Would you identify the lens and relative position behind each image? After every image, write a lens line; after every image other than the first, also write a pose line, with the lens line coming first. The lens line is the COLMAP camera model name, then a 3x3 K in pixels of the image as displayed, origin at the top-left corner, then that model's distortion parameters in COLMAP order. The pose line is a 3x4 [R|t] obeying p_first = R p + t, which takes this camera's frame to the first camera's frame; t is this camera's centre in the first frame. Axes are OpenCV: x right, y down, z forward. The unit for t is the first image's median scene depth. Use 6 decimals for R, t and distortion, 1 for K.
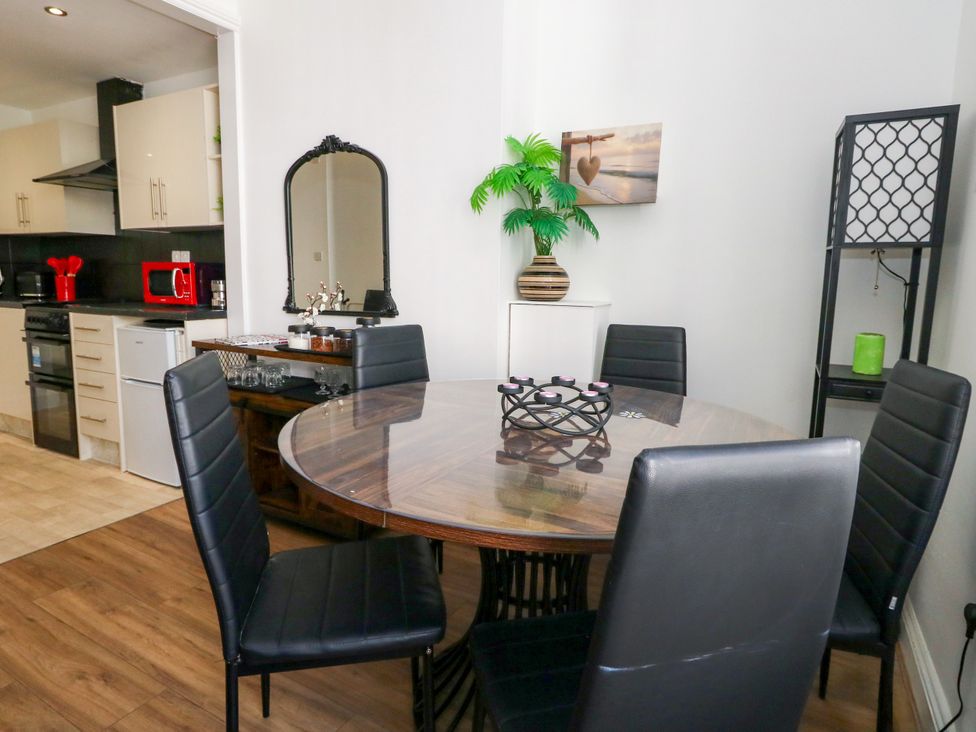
lens RADIAL K [[554.5, 0, 481.1], [0, 554.5, 350.0], [0, 0, 1]] dist [0.003046, -0.000431]
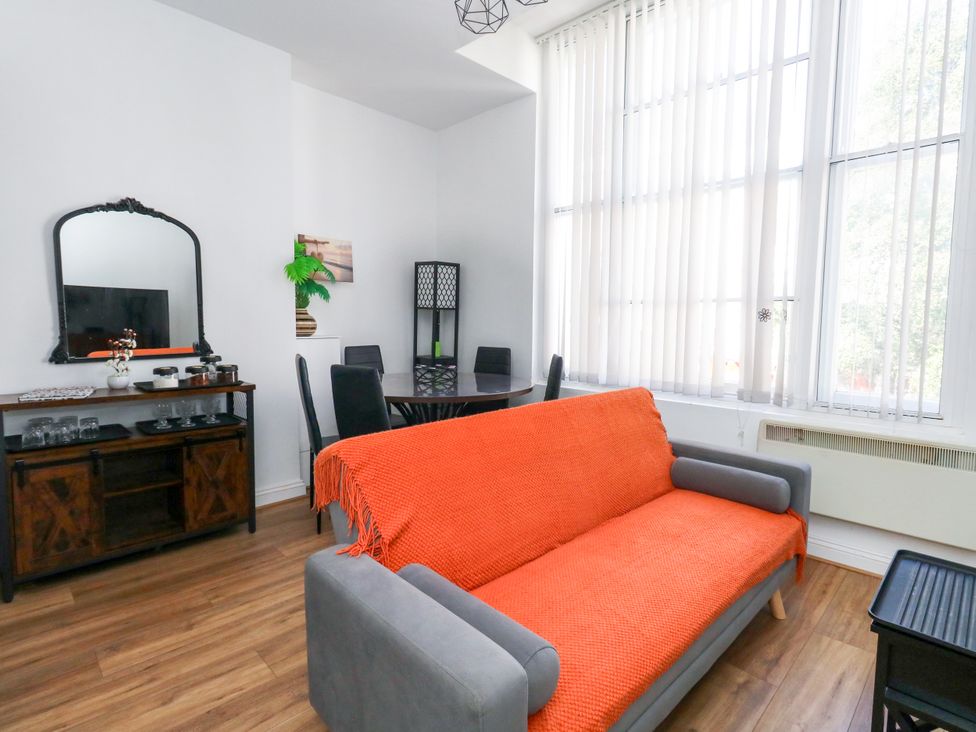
lens RADIAL K [[519.8, 0, 491.1], [0, 519.8, 358.4], [0, 0, 1]] dist [0.003102, -0.002222]
pose [[0.277861, -0.085992, 0.956765, -0.983944], [0.120175, 0.991272, 0.054192, -0.034806], [-0.953075, 0.099921, 0.285770, 0.045085]]
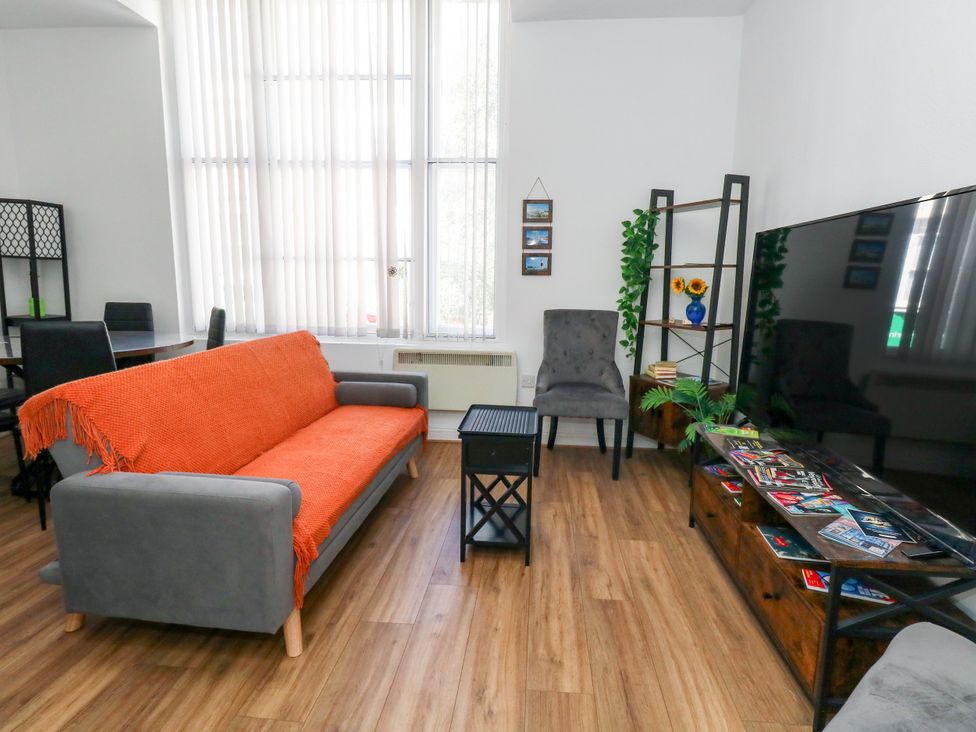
lens RADIAL K [[519.8, 0, 486.0], [0, 519.8, 365.2], [0, 0, 1]] dist [0.003102, -0.002222]
pose [[-0.381346, -0.176192, 0.907486, -1.171125], [0.097318, 0.968562, 0.228946, -0.045919], [-0.919296, 0.175623, -0.352211, 0.098895]]
